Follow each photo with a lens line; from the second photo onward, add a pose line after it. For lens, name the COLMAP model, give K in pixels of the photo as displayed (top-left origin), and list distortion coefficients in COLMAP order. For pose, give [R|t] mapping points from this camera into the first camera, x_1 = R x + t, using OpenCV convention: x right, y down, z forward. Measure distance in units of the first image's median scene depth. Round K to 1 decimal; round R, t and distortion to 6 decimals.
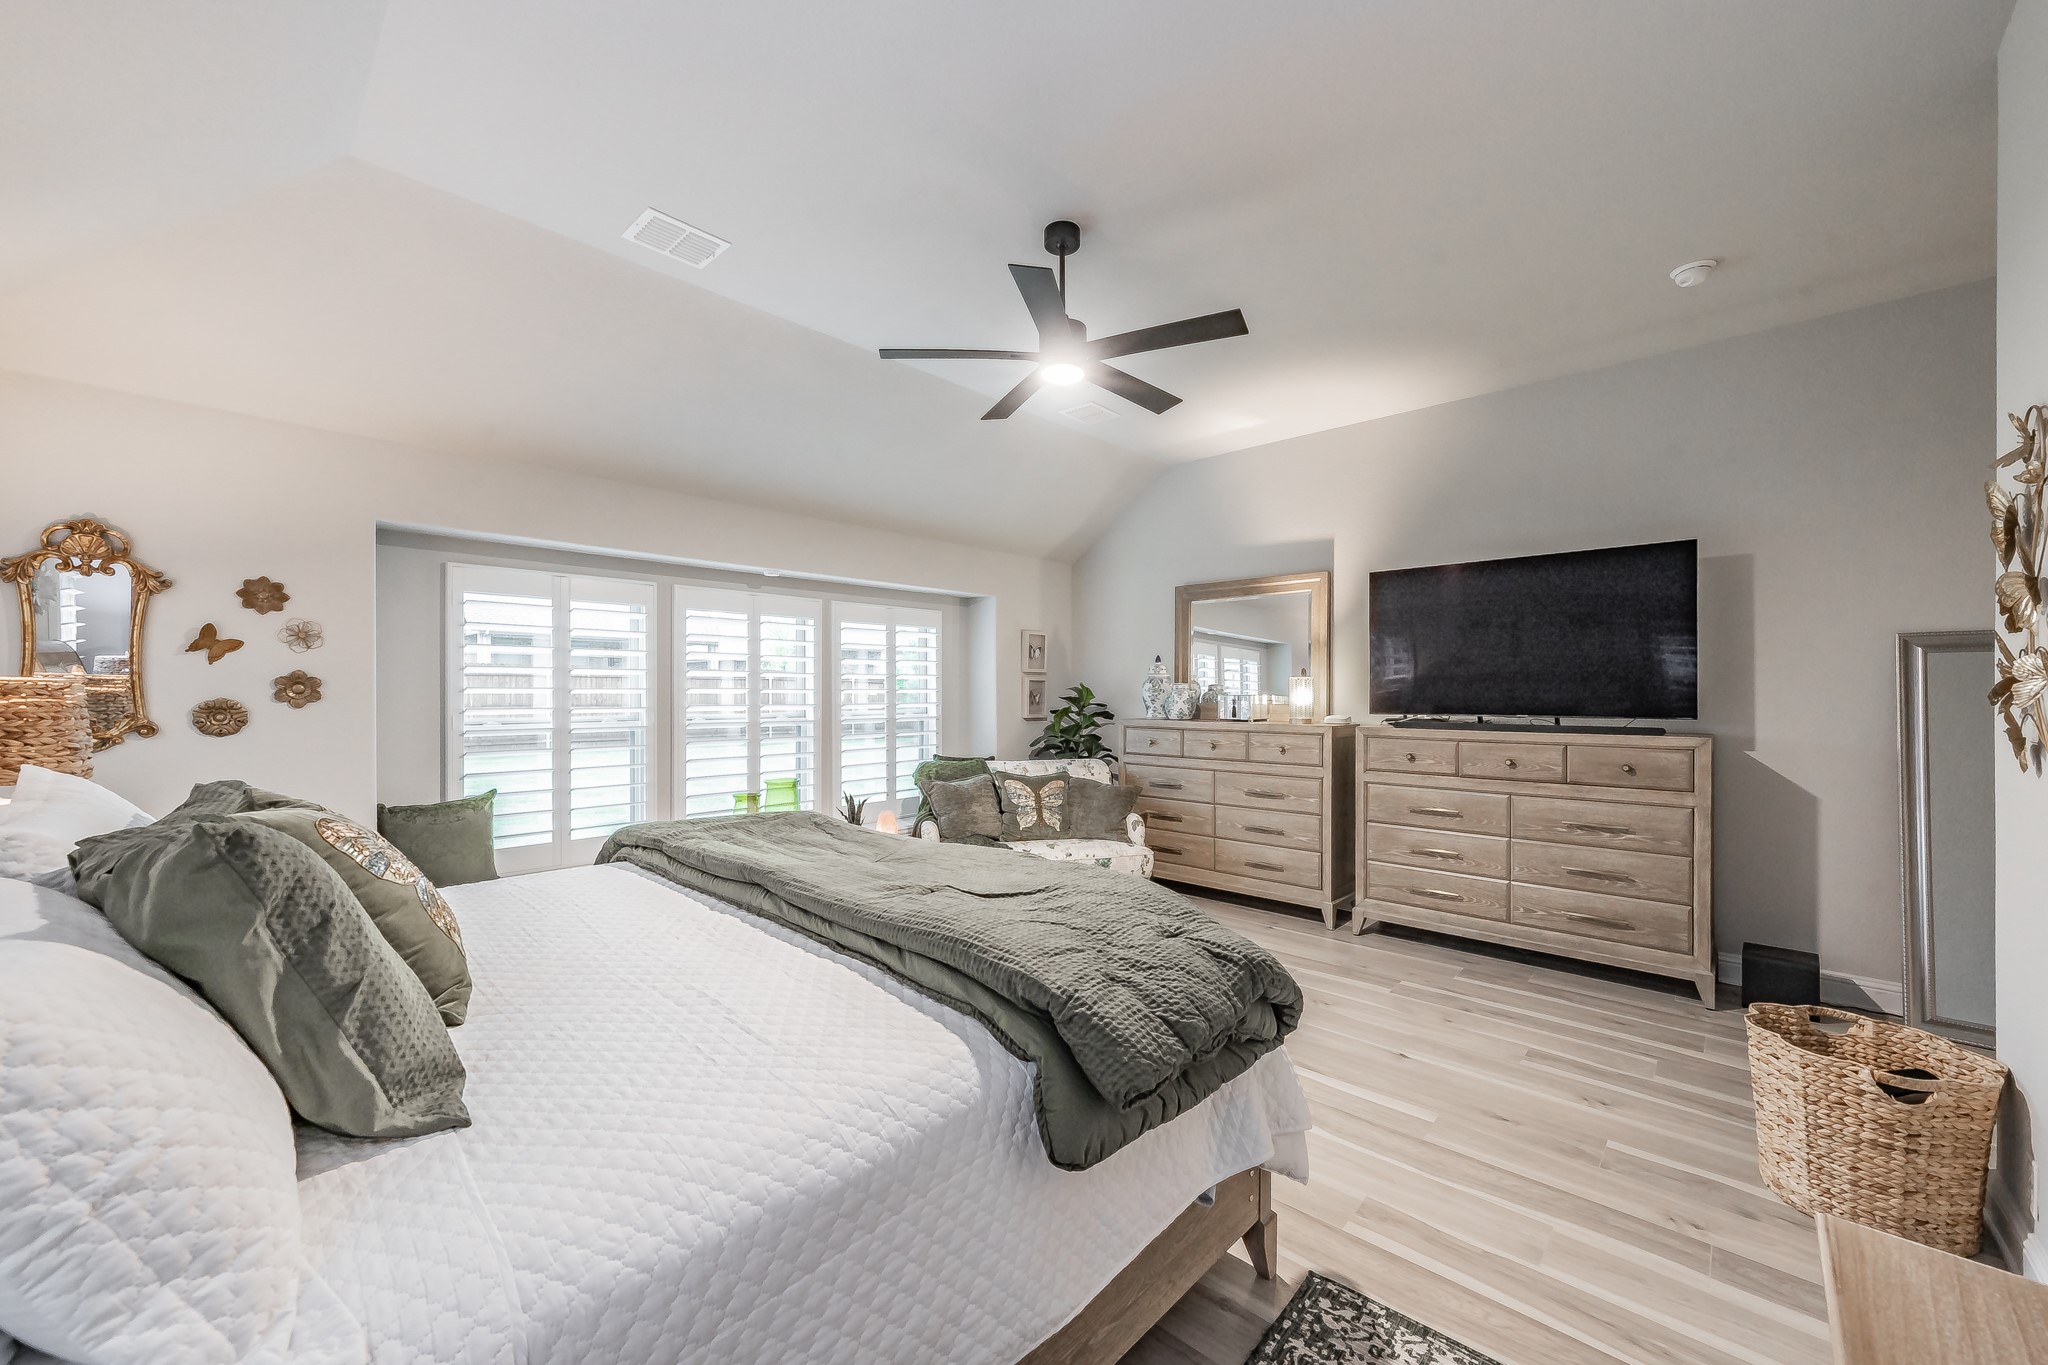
lens RADIAL K [[789.8, 0, 1024.0], [0, 789.8, 682.5], [0, 0, 1]] dist [0.000690, 0.000065]
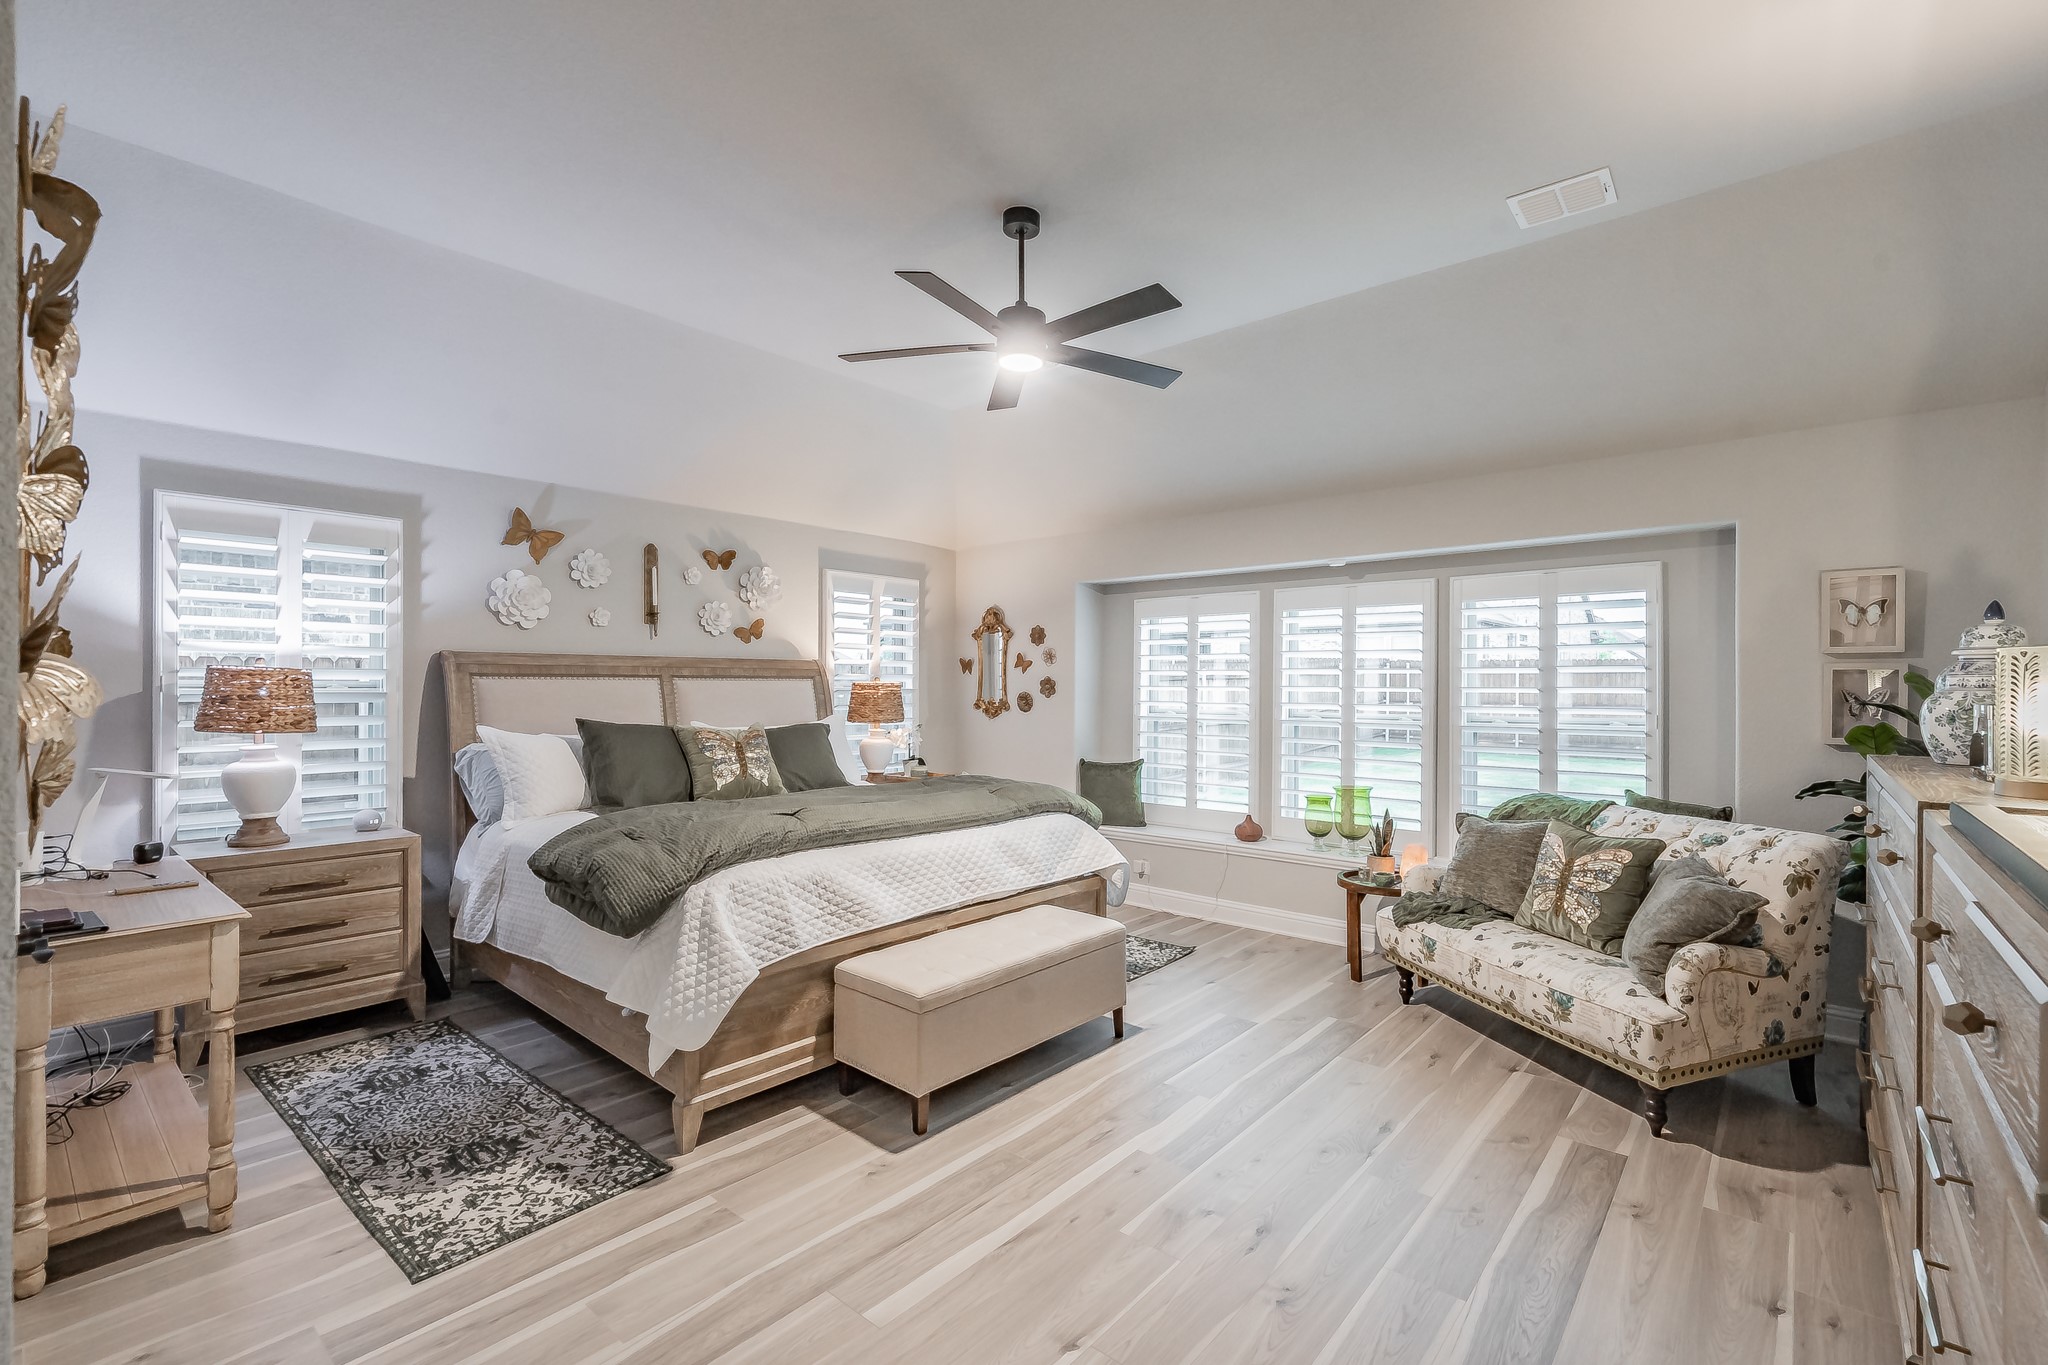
lens RADIAL K [[867.8, 0, 1038.2], [0, 867.8, 677.7], [0, 0, 1]] dist [-0.000021, -0.000115]
pose [[0.044681, -0.012099, -0.998928, 0.948184], [0.006517, 0.999909, -0.011820, 0.009513], [0.998980, -0.005982, 0.044756, 0.829806]]
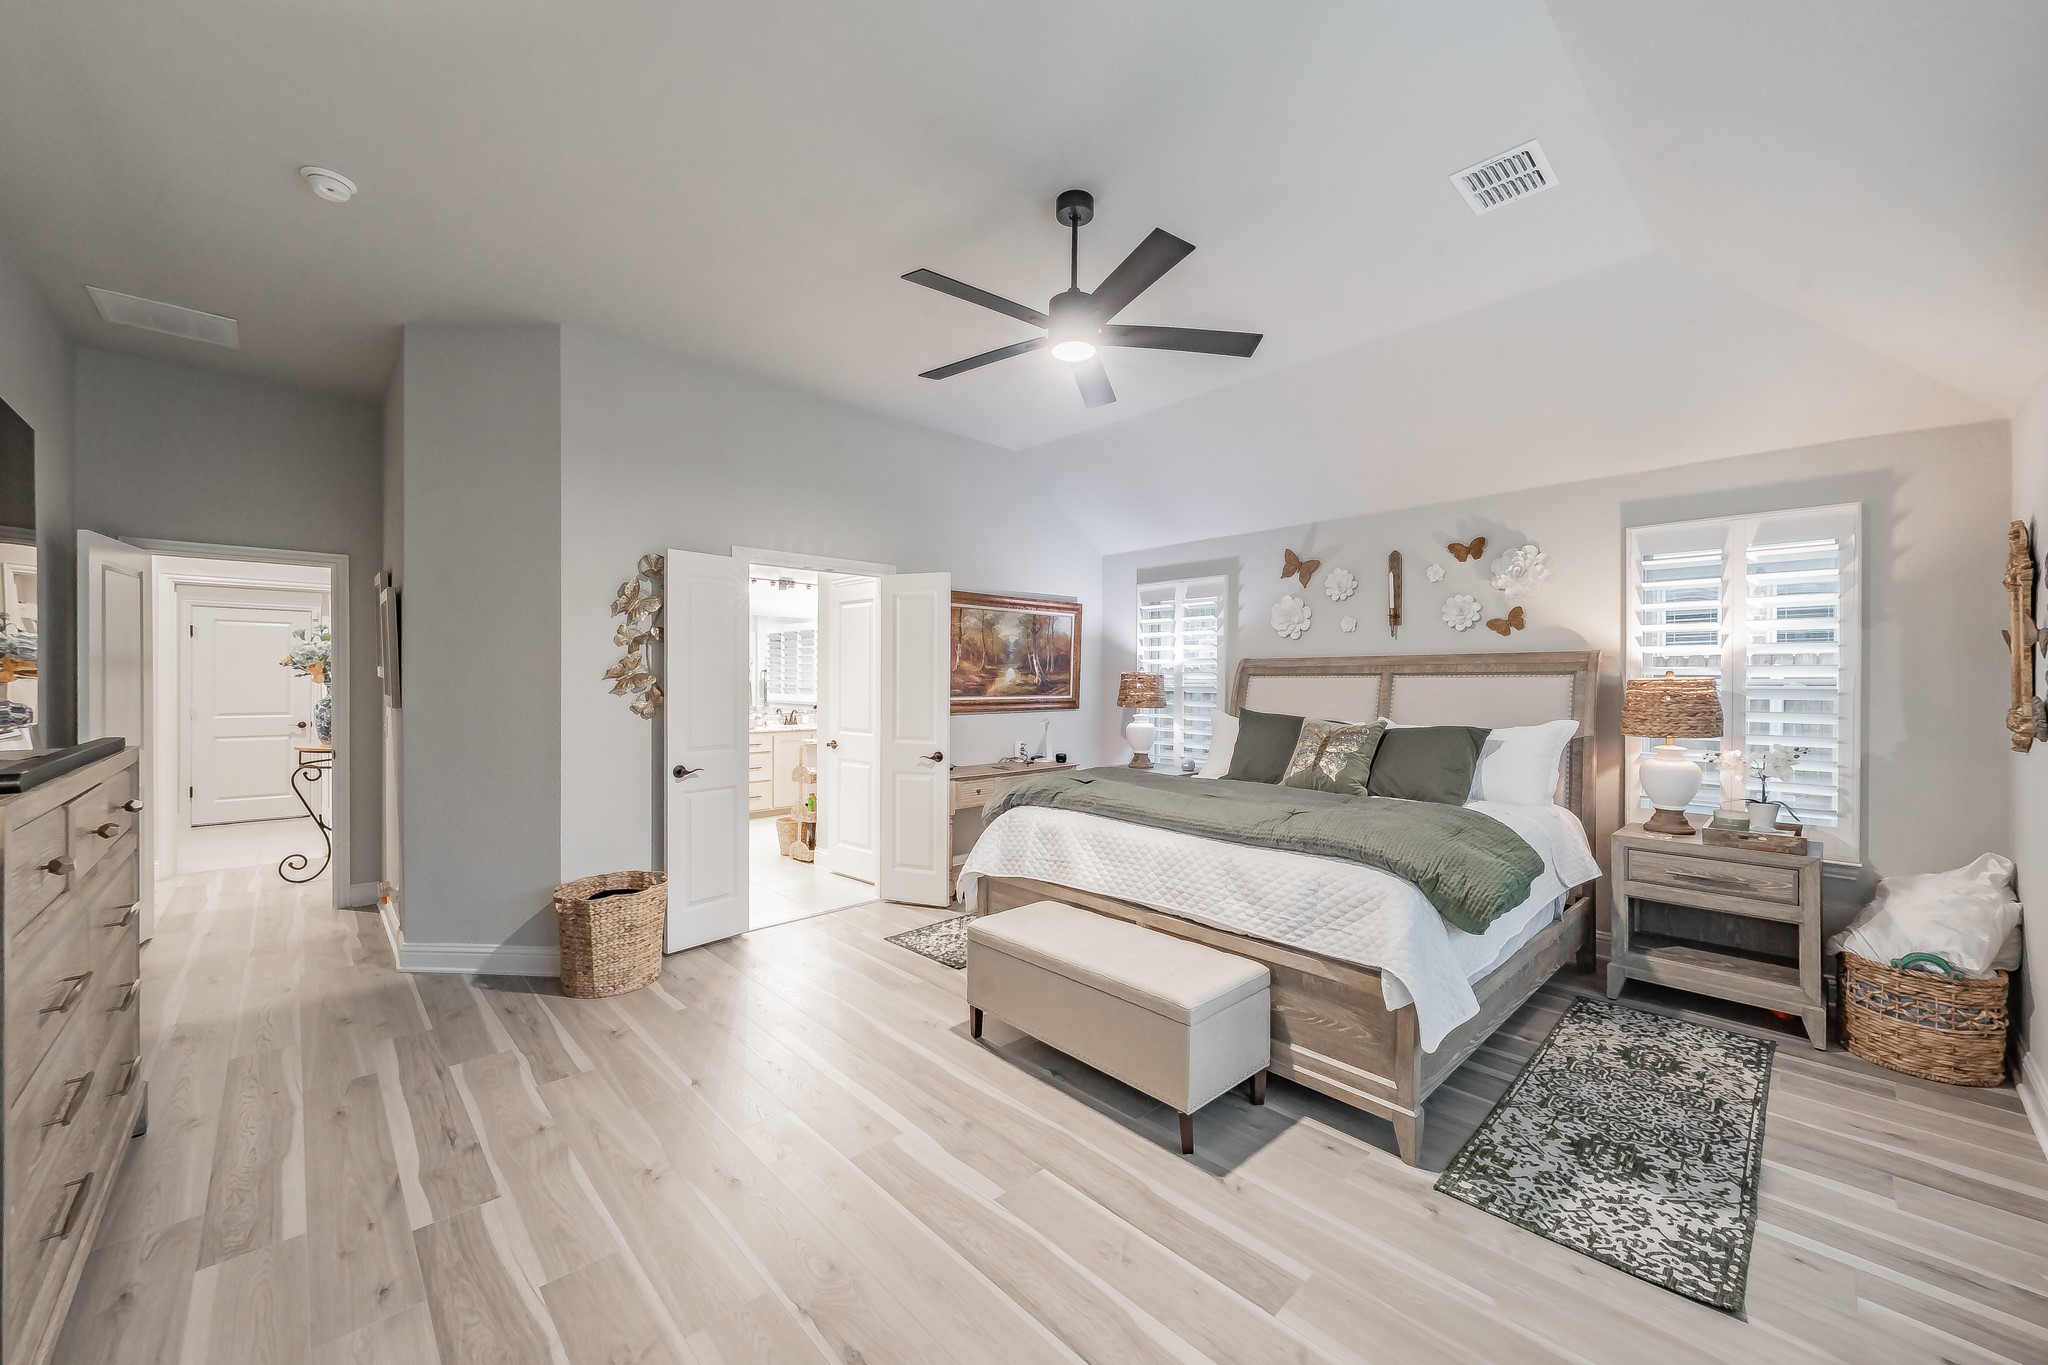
lens RADIAL K [[761.0, 0, 1058.1], [0, 761.0, 678.2], [0, 0, 1]] dist [0.000902, 0.000083]
pose [[-0.999886, -0.005030, 0.014254, 0.045547], [-0.005207, 0.999910, -0.012382, 0.013249], [-0.014190, -0.012455, -0.999822, 1.632278]]
